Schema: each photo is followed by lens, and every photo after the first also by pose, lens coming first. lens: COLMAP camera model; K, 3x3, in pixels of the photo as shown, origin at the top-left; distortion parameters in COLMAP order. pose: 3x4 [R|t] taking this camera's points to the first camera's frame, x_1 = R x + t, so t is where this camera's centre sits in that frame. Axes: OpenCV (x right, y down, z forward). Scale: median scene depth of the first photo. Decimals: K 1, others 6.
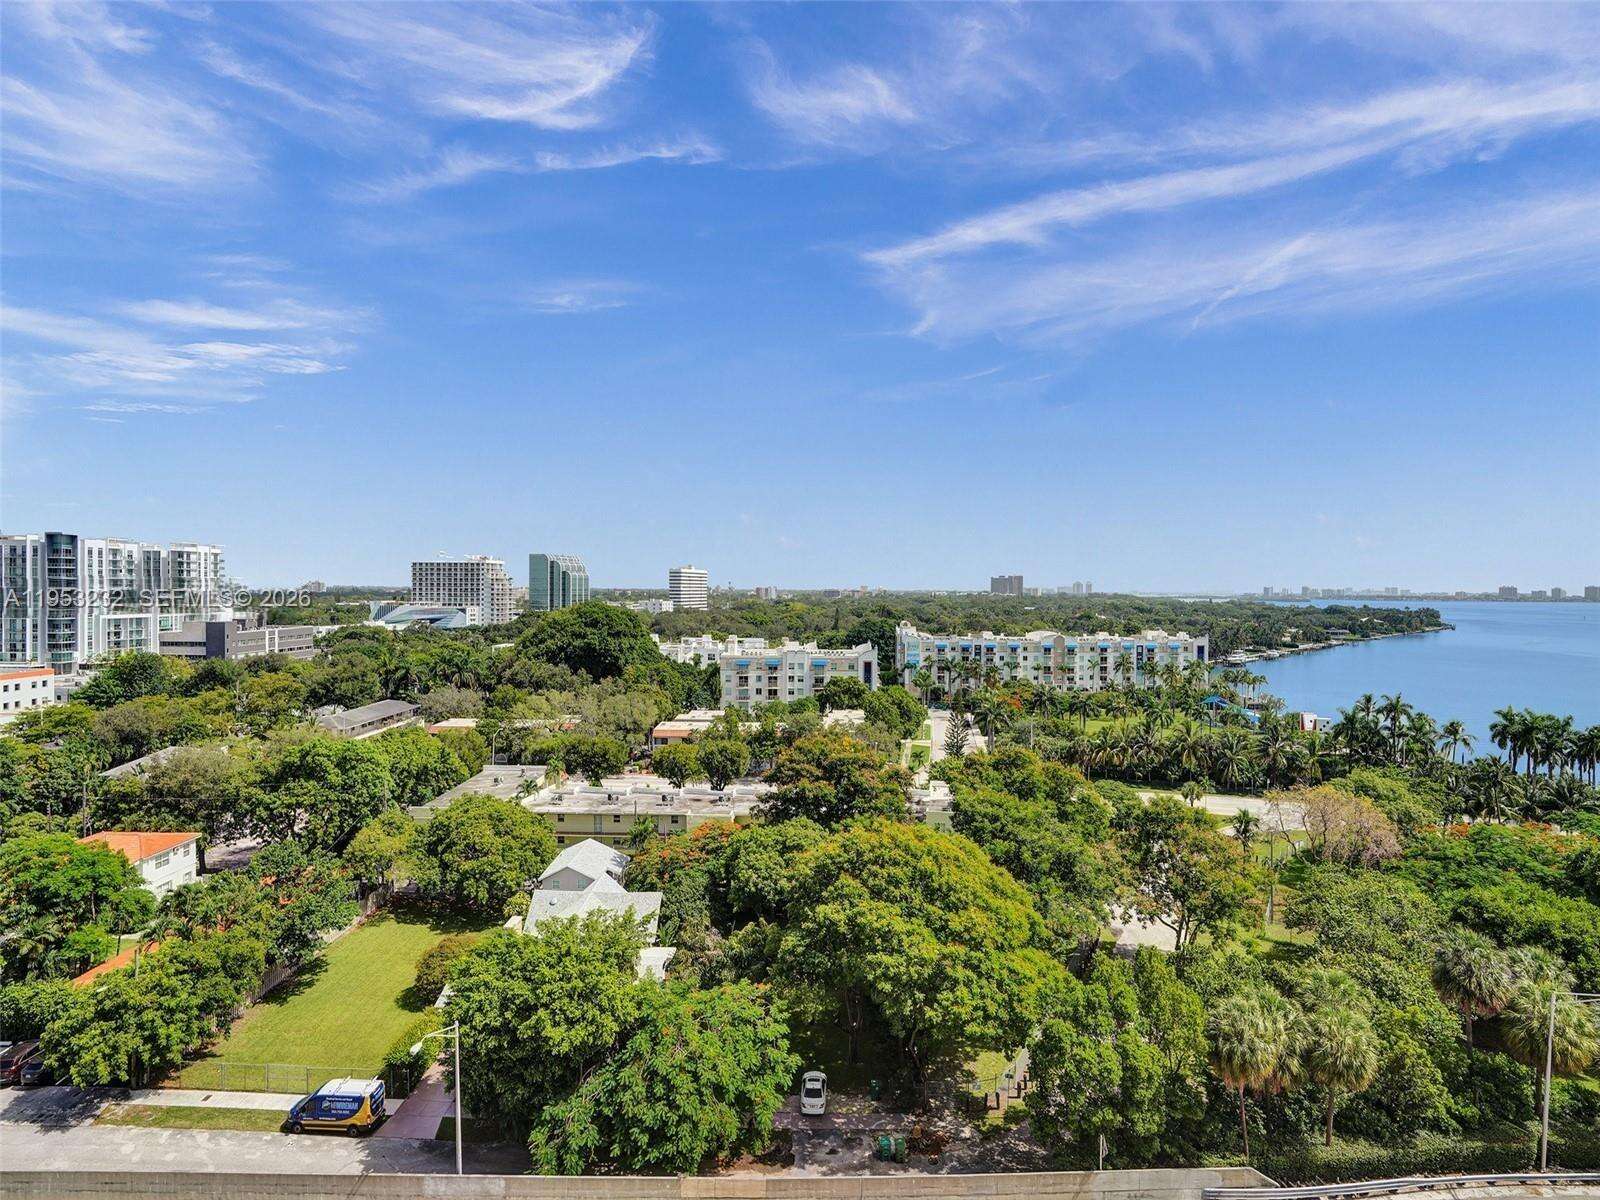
lens RADIAL K [[771.9, 0, 810.1], [0, 771.9, 595.2], [0, 0, 1]] dist [-0.049231, 0.018747]
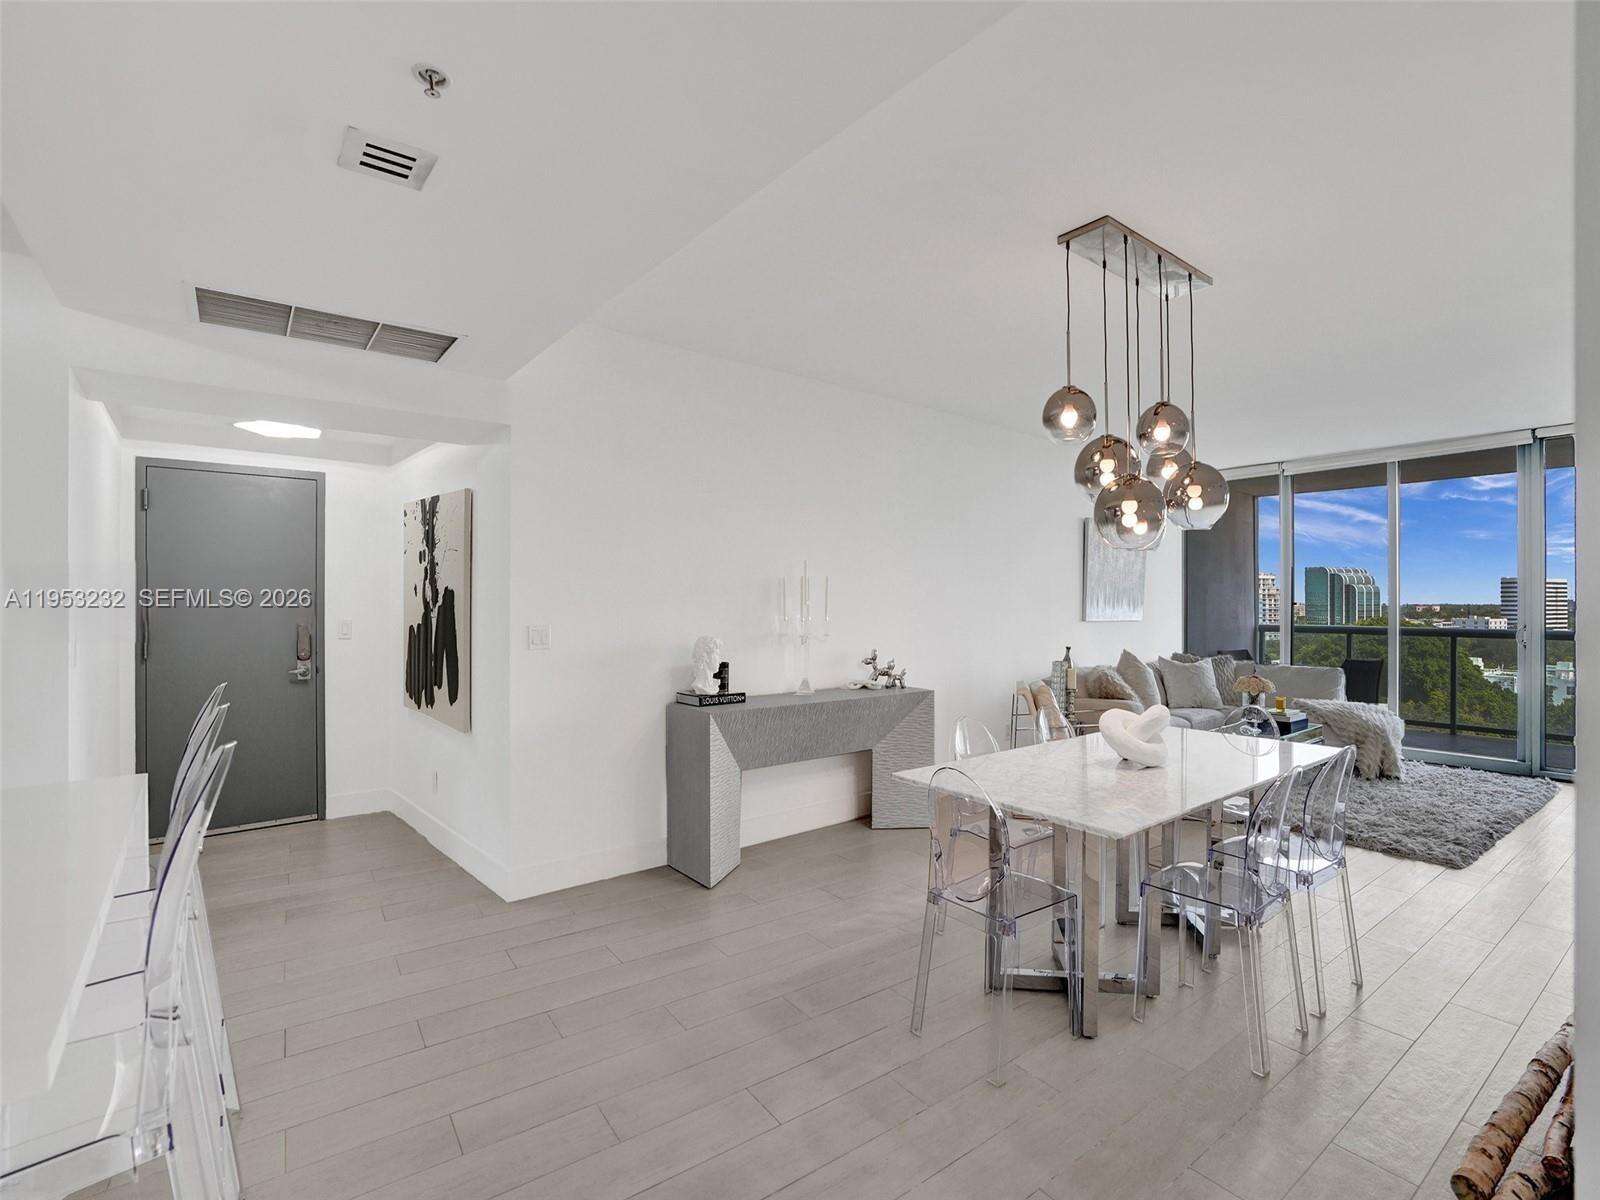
lens RADIAL K [[771.9, 0, 787.5], [0, 771.9, 604.6], [0, 0, 1]] dist [-0.049231, 0.018747]
pose [[0.587007, -0.009452, -0.809527, 0.044060], [0.001061, 0.999940, -0.010907, 0.004510], [0.809581, 0.005544, 0.586981, -0.194206]]
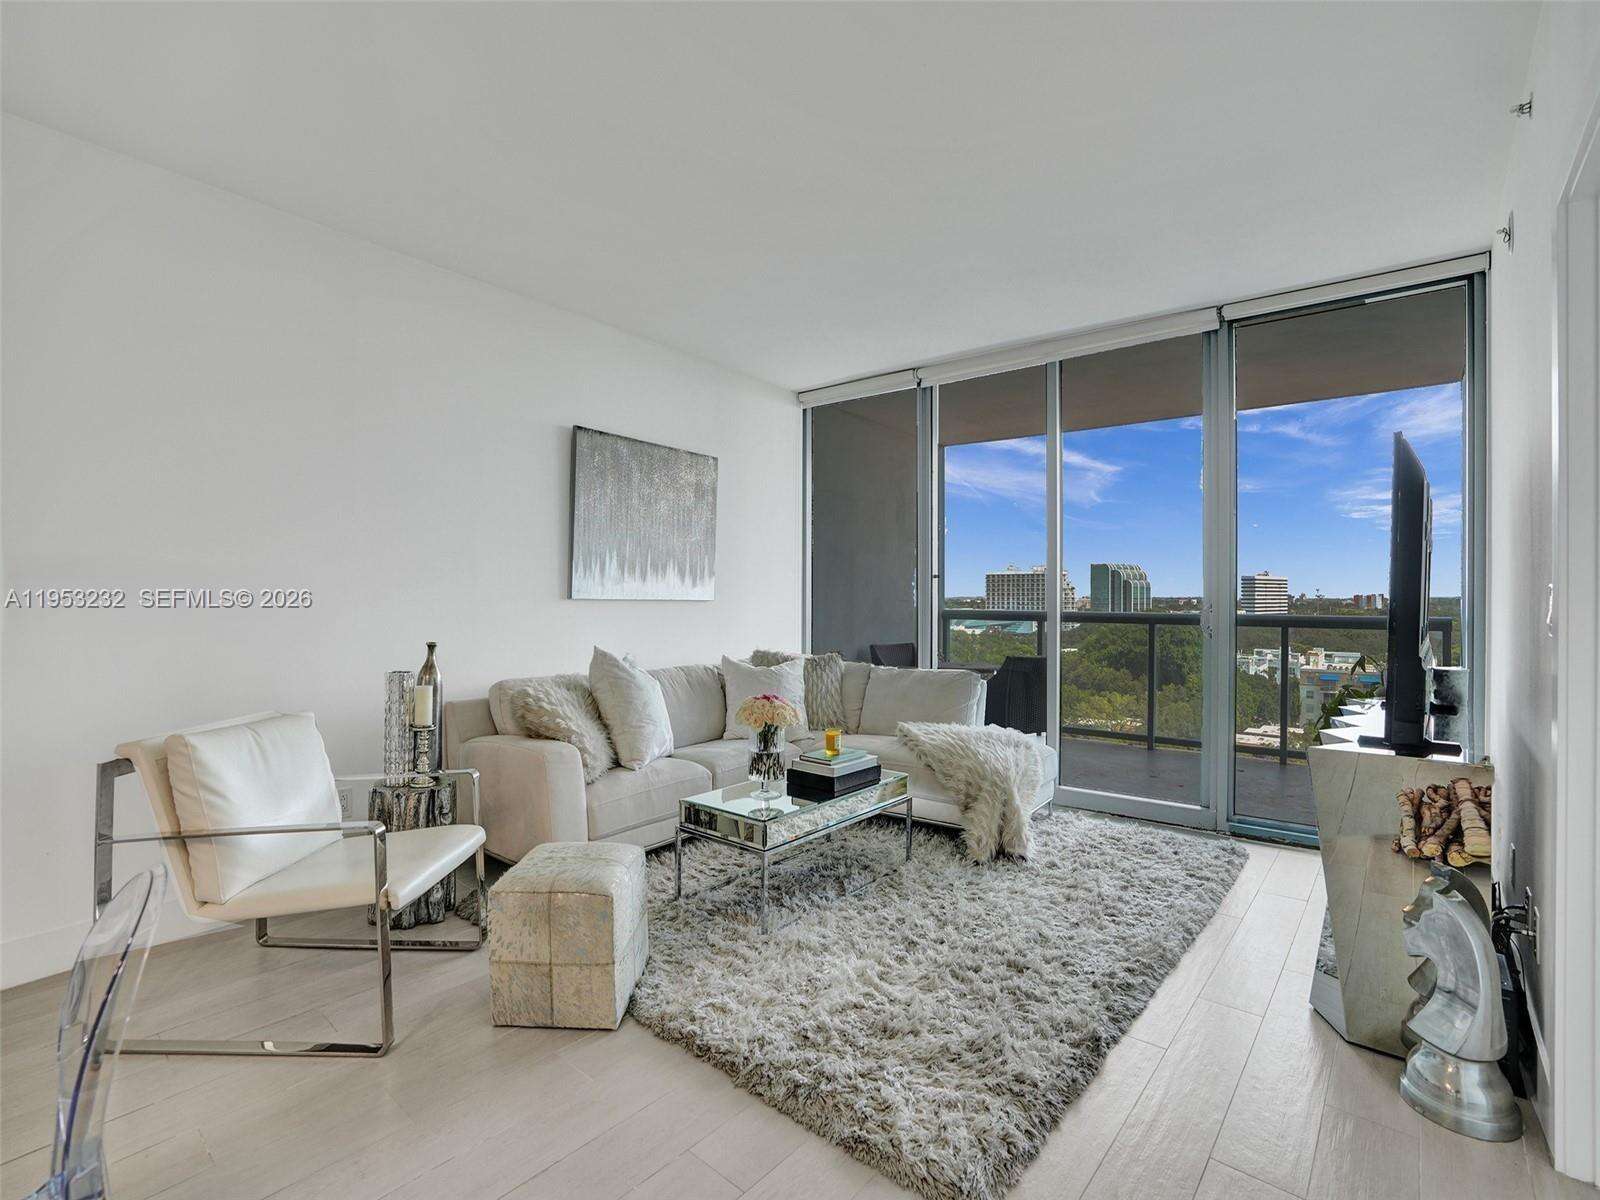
lens RADIAL K [[771.9, 0, 804.0], [0, 771.9, 599.3], [0, 0, 1]] dist [-0.049231, 0.018747]
pose [[0.760864, -0.002664, -0.648906, 0.036692], [-0.002280, 0.999974, -0.006778, 0.006381], [0.648908, 0.006637, 0.760838, -0.124628]]
